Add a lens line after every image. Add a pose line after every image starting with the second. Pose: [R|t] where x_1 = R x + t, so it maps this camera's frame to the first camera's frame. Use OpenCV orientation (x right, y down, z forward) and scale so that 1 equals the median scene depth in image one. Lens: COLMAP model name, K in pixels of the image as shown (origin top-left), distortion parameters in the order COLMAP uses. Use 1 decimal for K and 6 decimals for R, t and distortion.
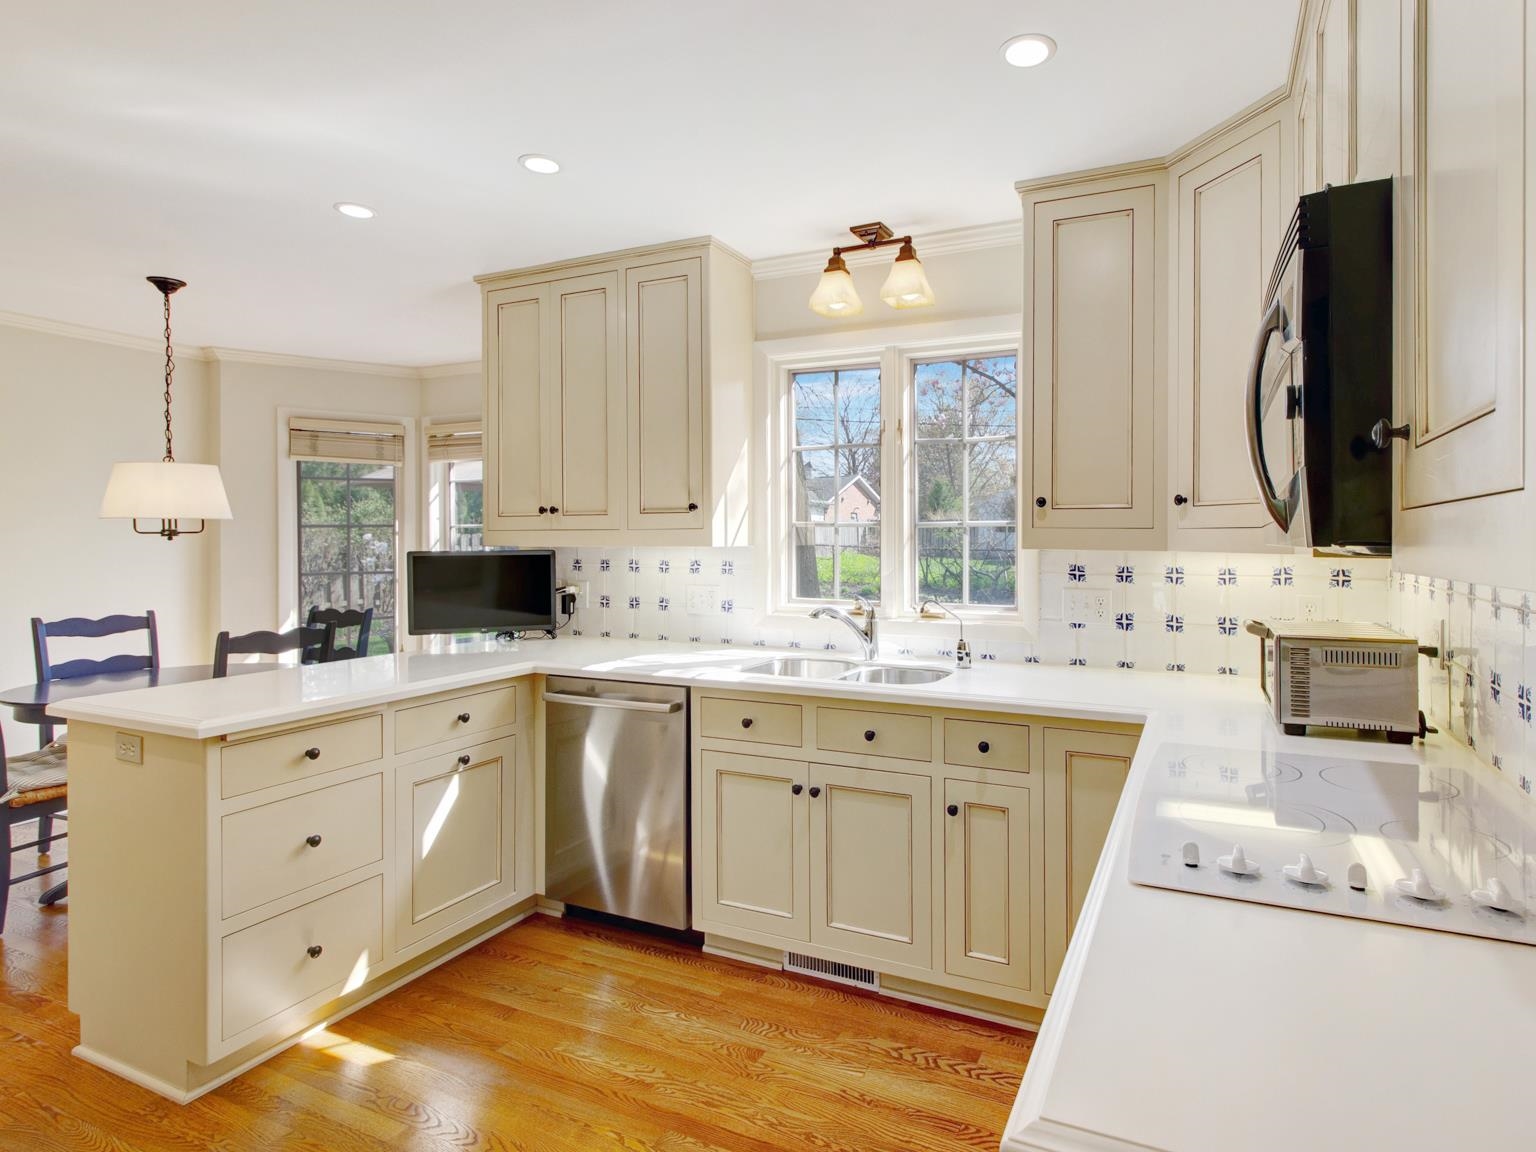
lens RADIAL K [[770.4, 0, 737.3], [0, 770.4, 534.0], [0, 0, 1]] dist [0.003876, -0.001213]
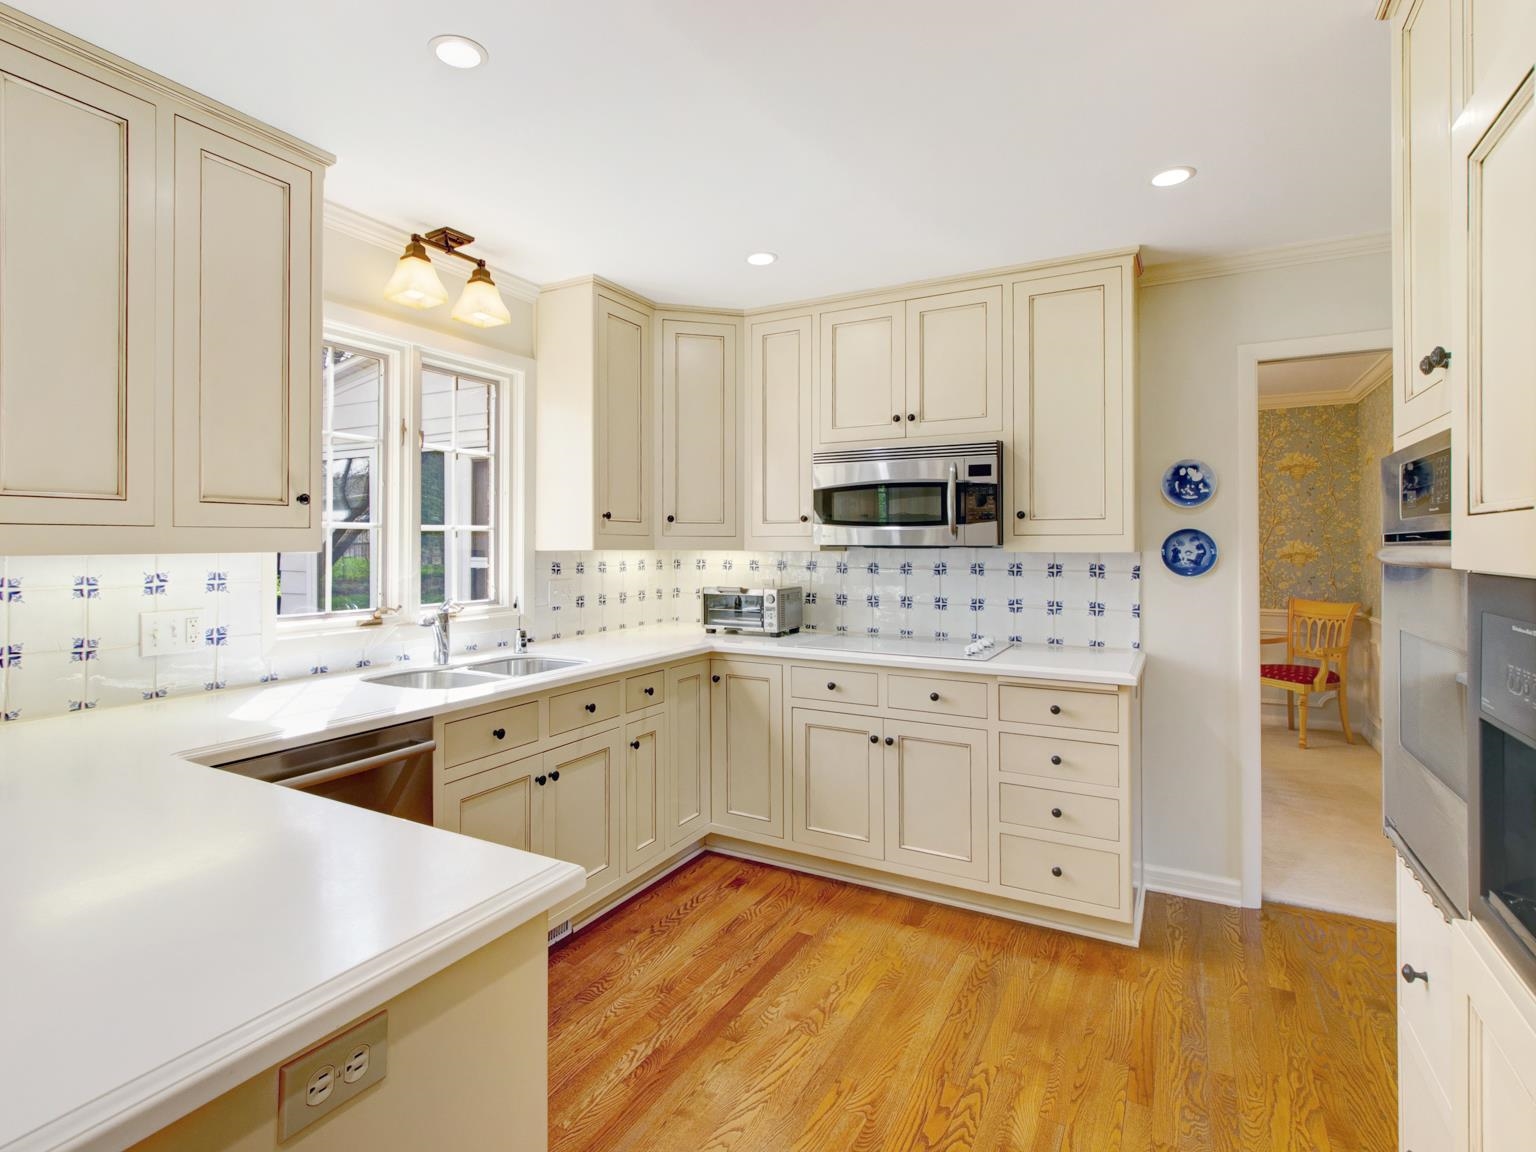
lens RADIAL K [[770.4, 0, 737.3], [0, 770.4, 534.0], [0, 0, 1]] dist [0.003876, -0.001213]
pose [[0.111584, 0.014161, 0.993654, -0.773384], [-0.004469, 0.999896, -0.013748, 0.007474], [-0.993745, -0.002907, 0.111636, 0.506642]]
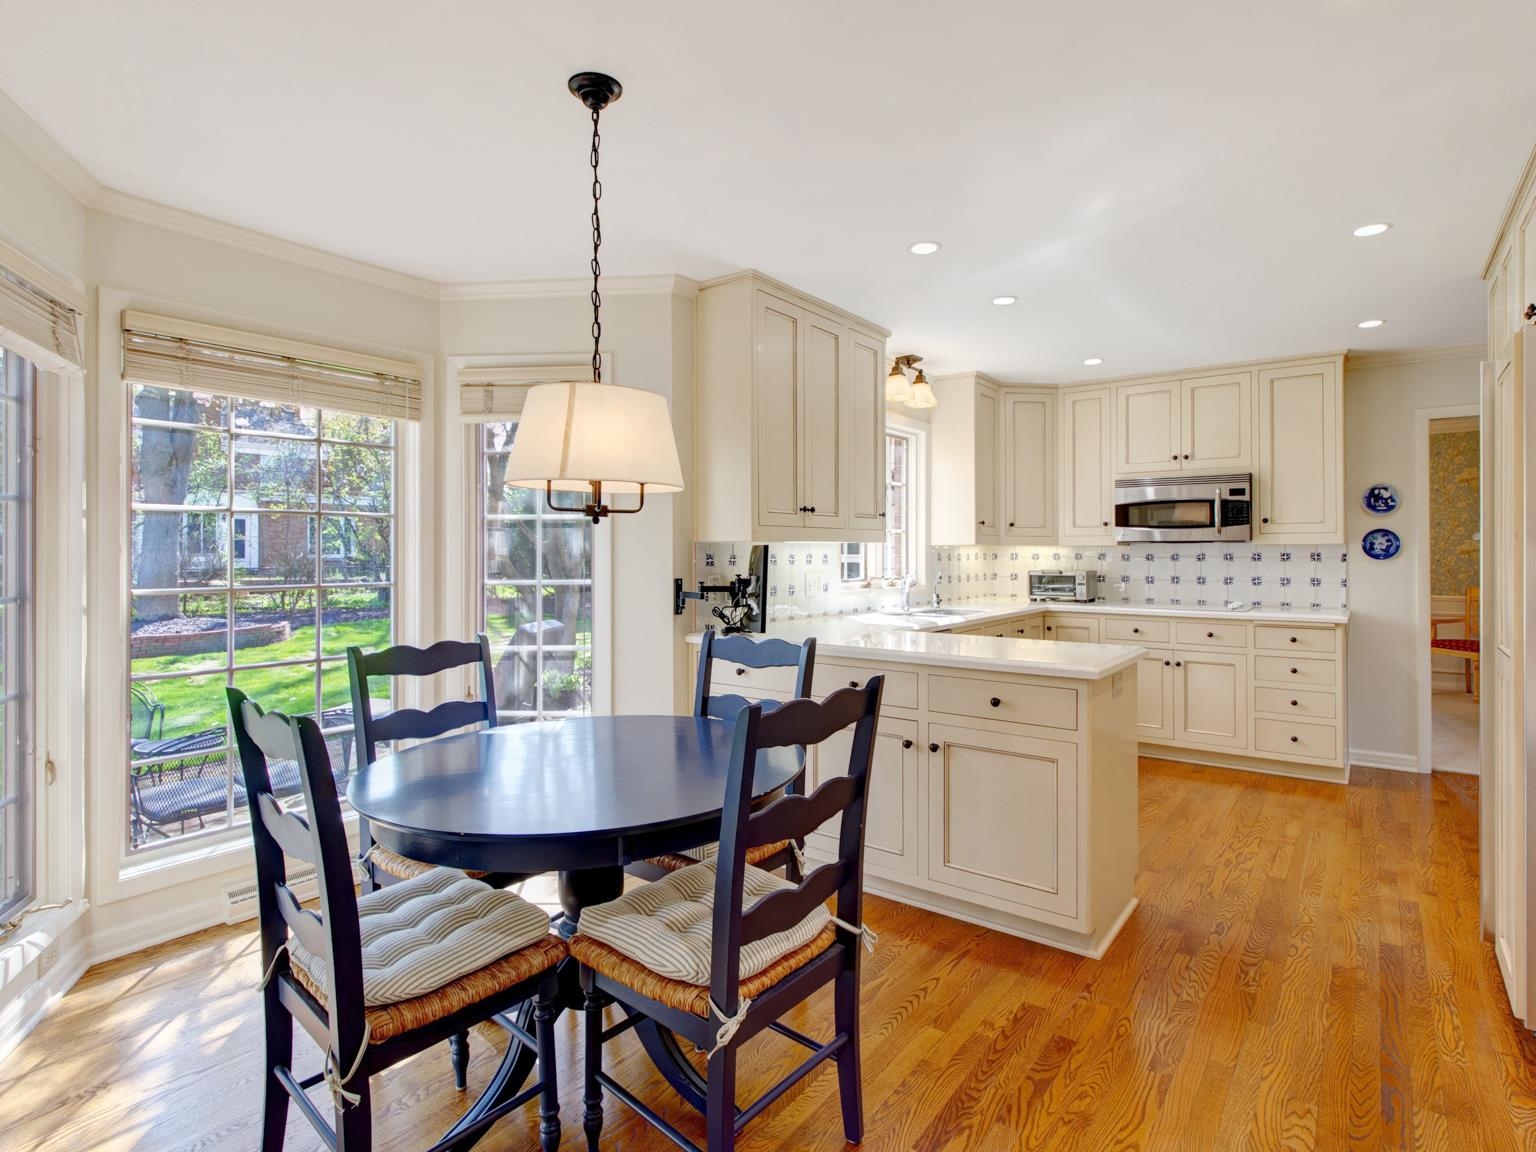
lens RADIAL K [[833.9, 0, 749.6], [0, 833.9, 547.7], [0, 0, 1]] dist [-0.004150, -0.000775]
pose [[0.226037, 0.008249, 0.974084, -1.685523], [-0.002273, 0.999966, -0.007941, 0.040608], [-0.974116, -0.000419, 0.226048, 0.920358]]
